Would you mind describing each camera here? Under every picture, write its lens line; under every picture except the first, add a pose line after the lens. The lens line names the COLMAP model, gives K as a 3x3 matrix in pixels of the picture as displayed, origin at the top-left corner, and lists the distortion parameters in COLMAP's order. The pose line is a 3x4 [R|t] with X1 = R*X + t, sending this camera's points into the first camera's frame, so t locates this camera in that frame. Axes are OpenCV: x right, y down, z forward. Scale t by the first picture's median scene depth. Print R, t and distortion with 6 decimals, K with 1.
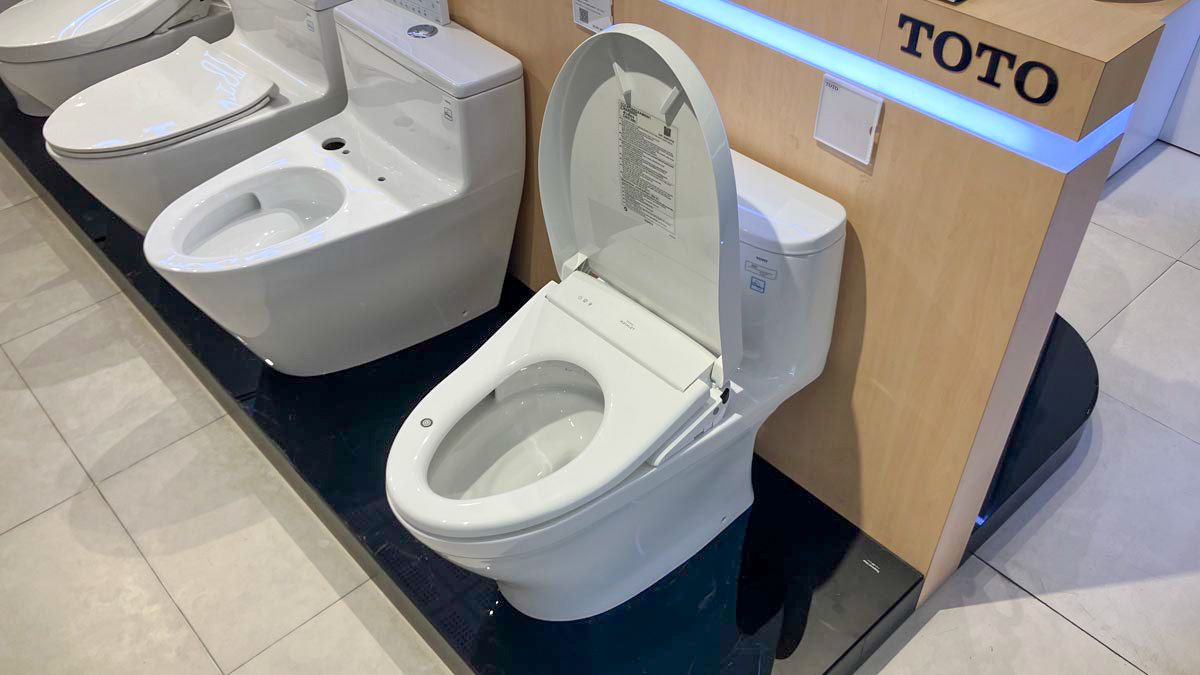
lens RADIAL K [[976.7, 0, 601.2], [0, 976.7, 346.9], [0, 0, 1]] dist [0.000825, 0.004725]
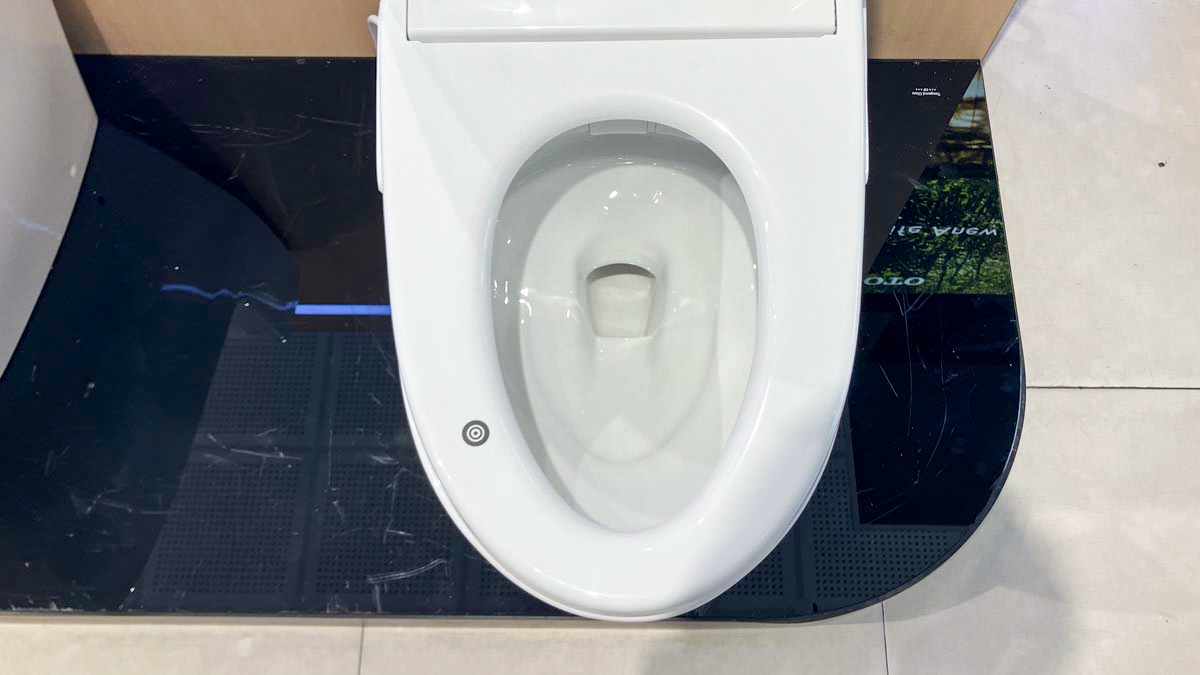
lens RADIAL K [[976.7, 0, 601.2], [0, 976.7, 346.9], [0, 0, 1]] dist [0.000825, 0.004725]
pose [[0.680818, -0.682734, 0.265256, -0.178614], [0.493017, 0.694981, 0.523389, -0.121695], [-0.541683, -0.225557, 0.809755, 0.476819]]
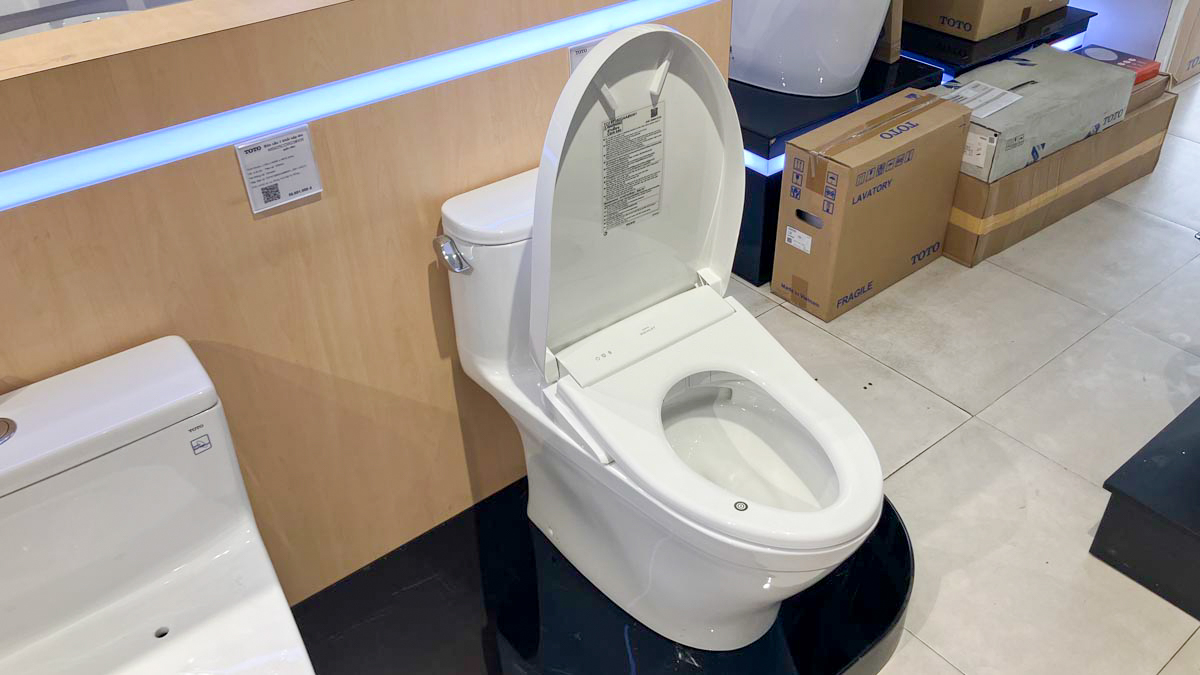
lens RADIAL K [[980.8, 0, 600.0], [0, 980.8, 337.5], [0, 0, 1]] dist [0.001374, 0.008170]
pose [[0.058195, -0.570482, 0.819246, -0.646254], [0.695591, 0.611808, 0.376622, -0.349557], [-0.716077, 0.547943, 0.432427, 0.490033]]
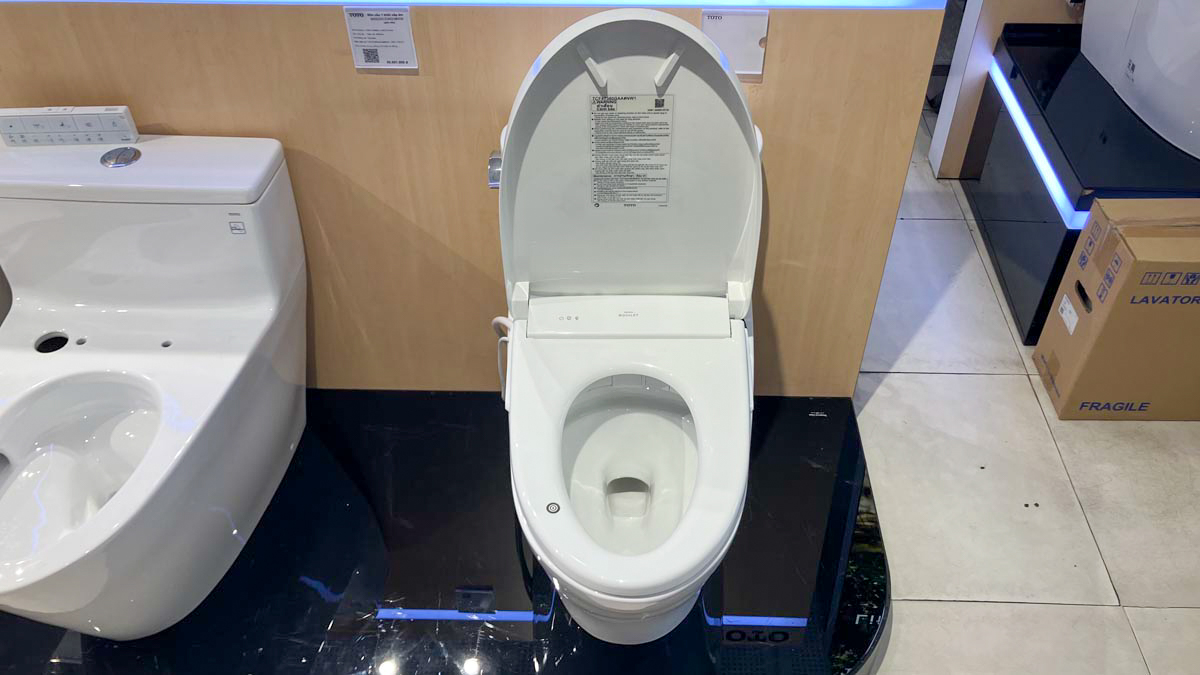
lens RADIAL K [[980.8, 0, 600.0], [0, 980.8, 337.5], [0, 0, 1]] dist [0.001374, 0.008170]
pose [[0.696039, -0.477579, 0.536141, -0.431694], [0.484499, 0.863488, 0.140176, -0.125485], [-0.529897, 0.162192, 0.832408, 0.158500]]
